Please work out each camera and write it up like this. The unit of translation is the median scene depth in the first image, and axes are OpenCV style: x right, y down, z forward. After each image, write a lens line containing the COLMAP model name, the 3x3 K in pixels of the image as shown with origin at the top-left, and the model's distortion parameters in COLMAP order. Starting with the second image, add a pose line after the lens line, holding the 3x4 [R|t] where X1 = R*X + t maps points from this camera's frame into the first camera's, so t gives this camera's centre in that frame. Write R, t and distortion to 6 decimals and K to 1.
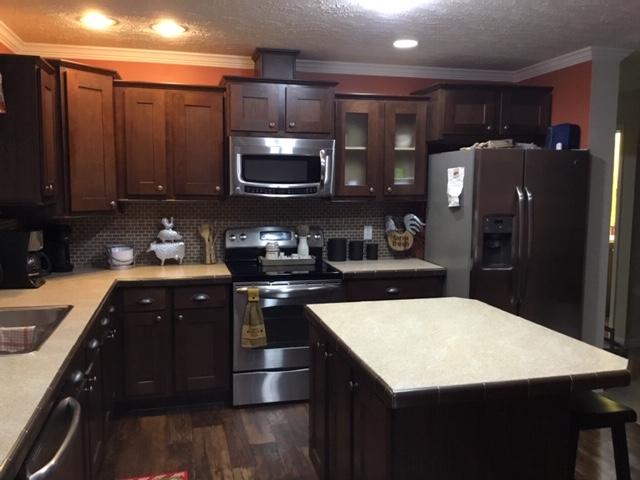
lens RADIAL K [[583.9, 0, 321.4], [0, 583.9, 242.3], [0, 0, 1]] dist [0.100665, -0.038181]
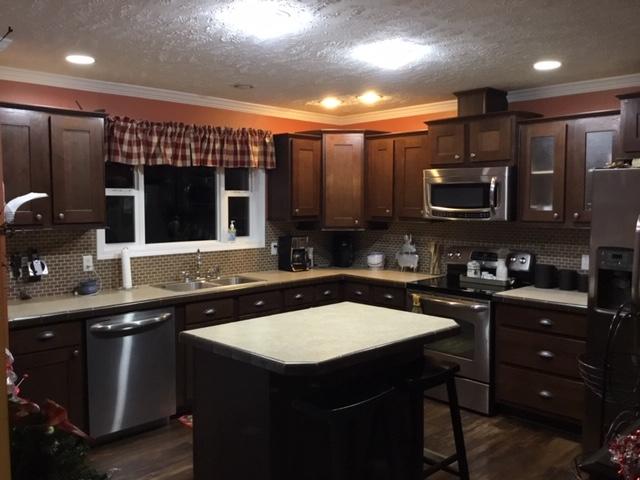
lens RADIAL K [[583.9, 0, 320.2], [0, 583.9, 235.4], [0, 0, 1]] dist [0.100665, -0.038181]
pose [[0.501986, 0.047789, -0.863554, 0.761874], [-0.087966, 0.996116, 0.003991, -0.029141], [0.860390, 0.073960, 0.504240, 0.199232]]
